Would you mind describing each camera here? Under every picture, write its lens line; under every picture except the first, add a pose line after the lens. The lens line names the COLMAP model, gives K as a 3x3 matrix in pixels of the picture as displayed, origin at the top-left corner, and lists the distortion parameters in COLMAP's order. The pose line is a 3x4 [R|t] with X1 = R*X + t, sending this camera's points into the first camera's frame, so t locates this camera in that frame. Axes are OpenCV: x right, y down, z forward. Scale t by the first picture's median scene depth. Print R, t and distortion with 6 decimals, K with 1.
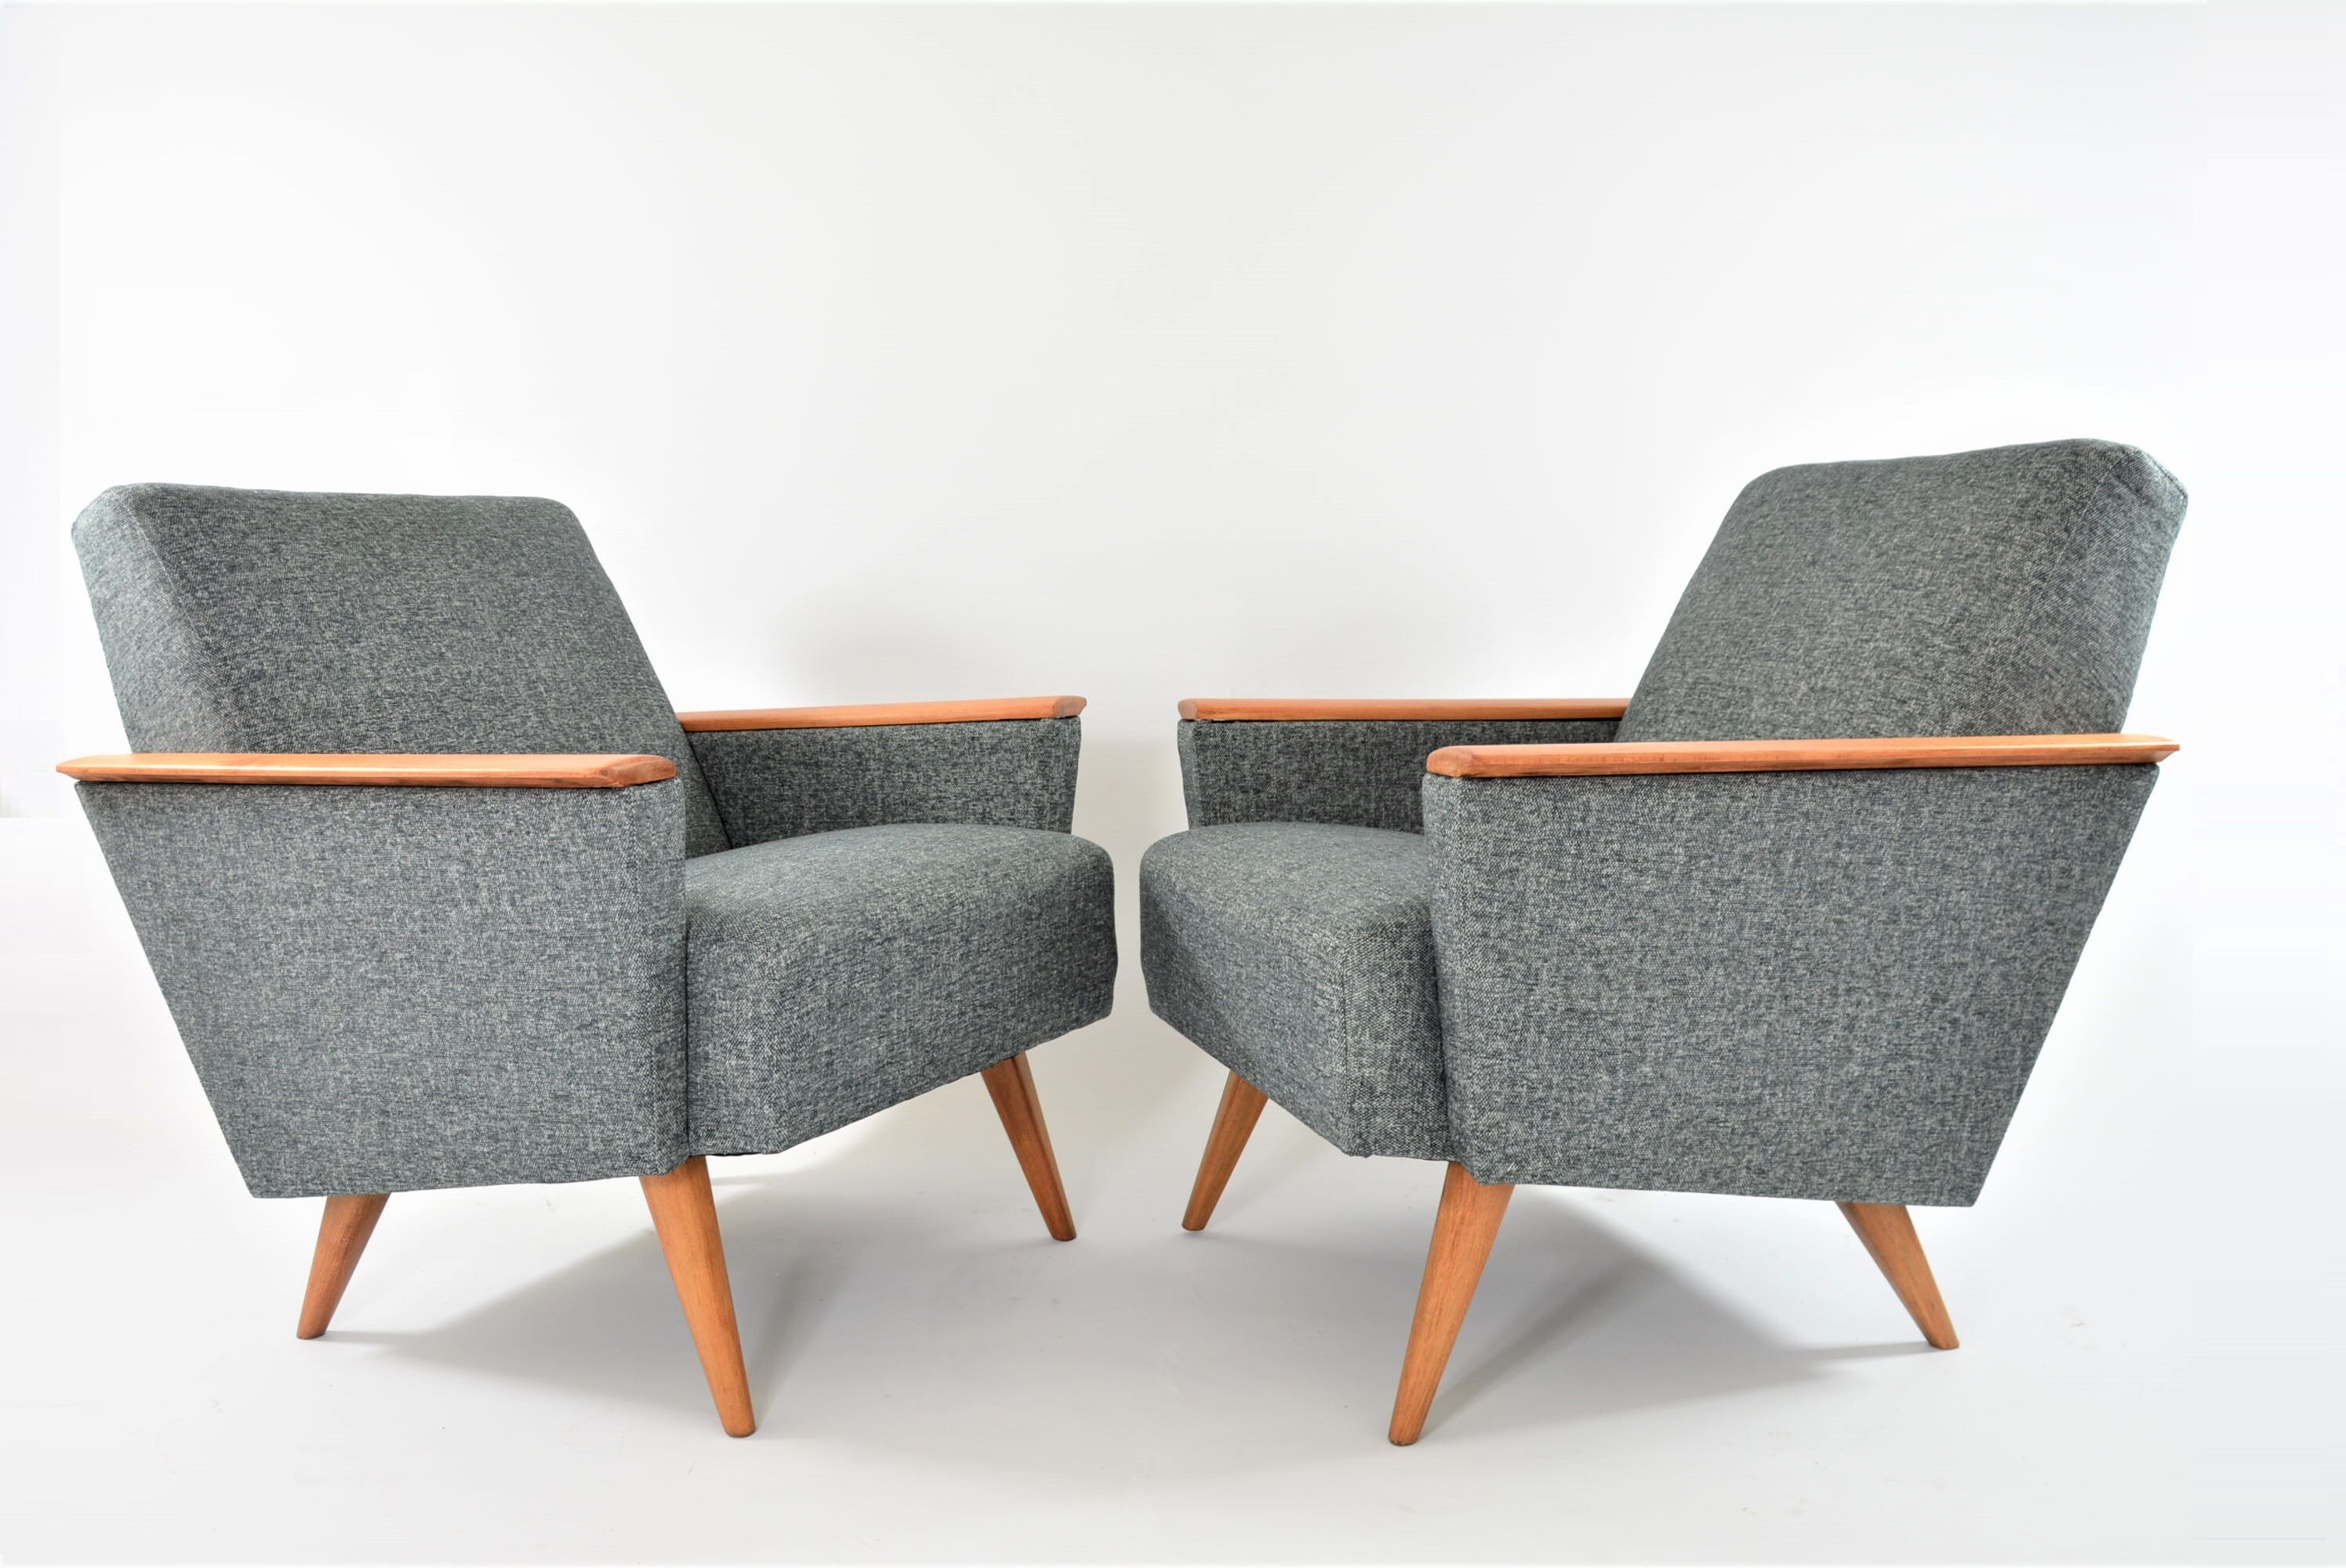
lens RADIAL K [[1927.5, 0, 1140.5], [0, 1927.5, 824.6], [0, 0, 1]] dist [0.024928, 0.007297]
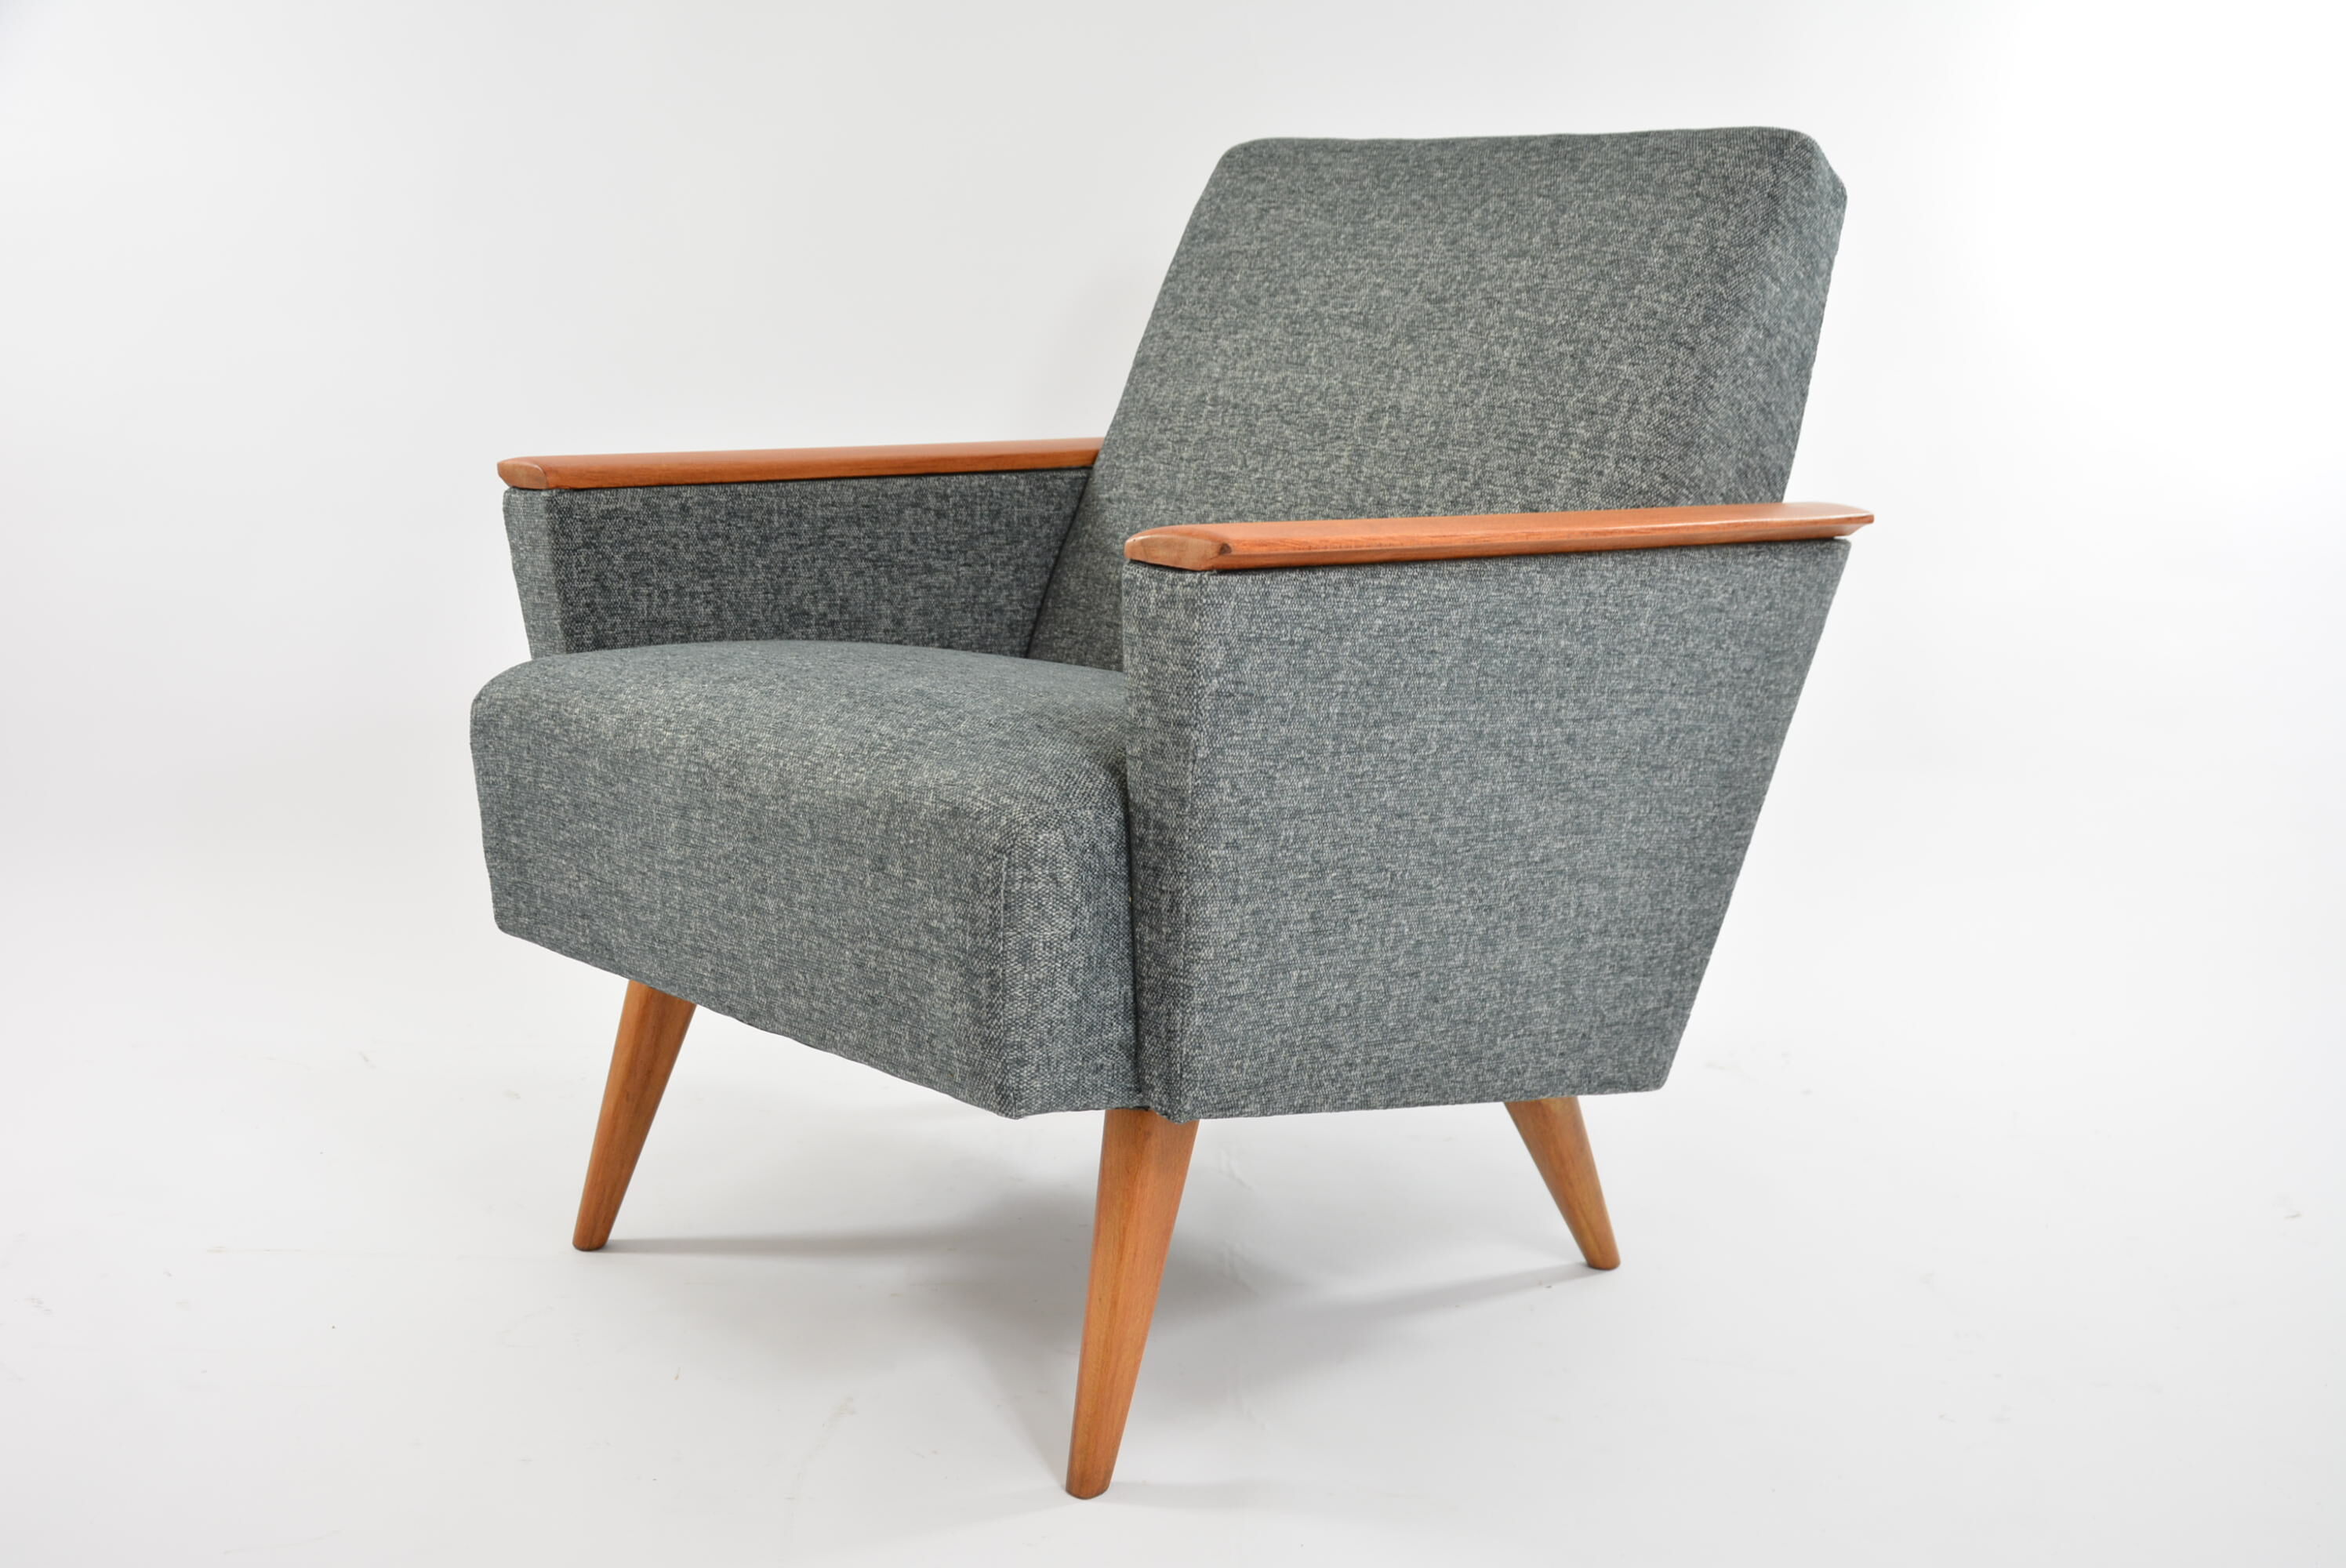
lens RADIAL K [[2712.0, 0, 1207.7], [0, 2712.0, 810.3], [0, 0, 1]] dist [-0.041591, 0.000000]
pose [[-0.282246, 0.219268, -0.933948, 0.795071], [-0.125739, 0.956676, 0.262603, -0.227550], [0.951066, 0.191552, -0.242447, 1.488758]]
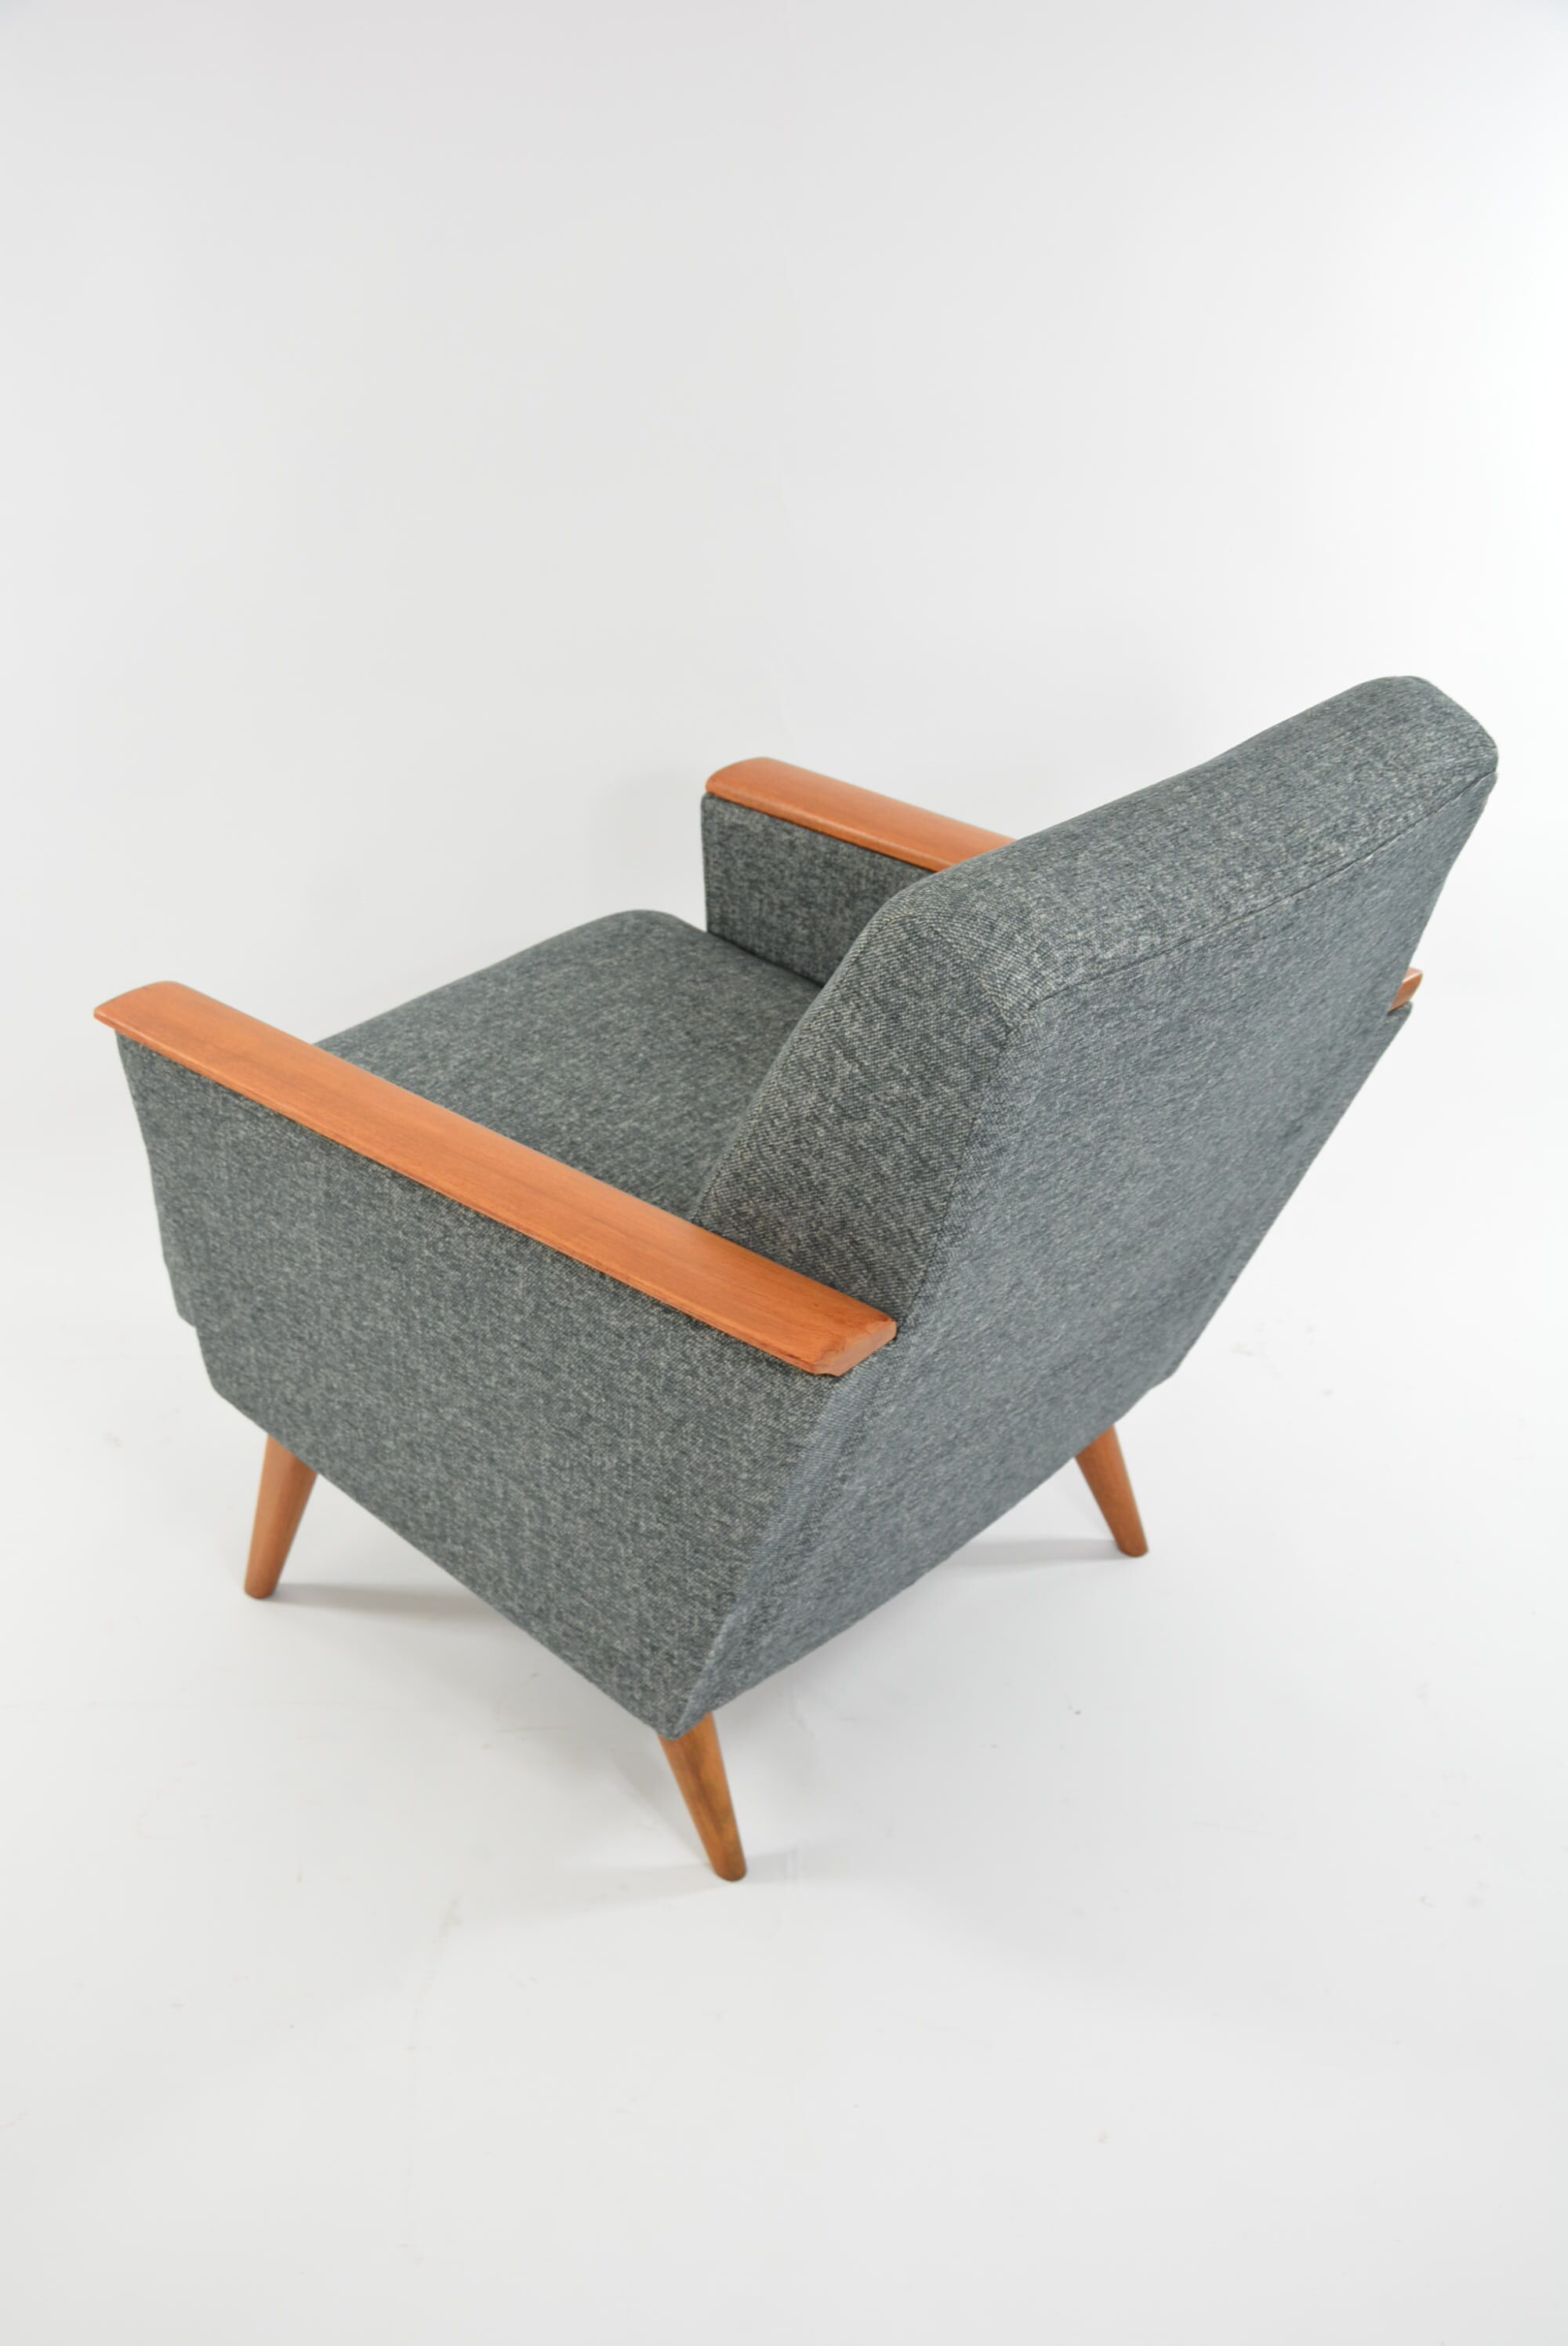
lens RADIAL K [[2712.0, 0, 777.4], [0, 2712.0, 1192.1], [0, 0, 1]] dist [-0.041591, 0.000000]
pose [[-0.977949, -0.086823, 0.189939, -0.569562], [0.040363, 0.813758, 0.579801, -0.689140], [-0.204904, 0.574682, -0.792310, 2.186800]]
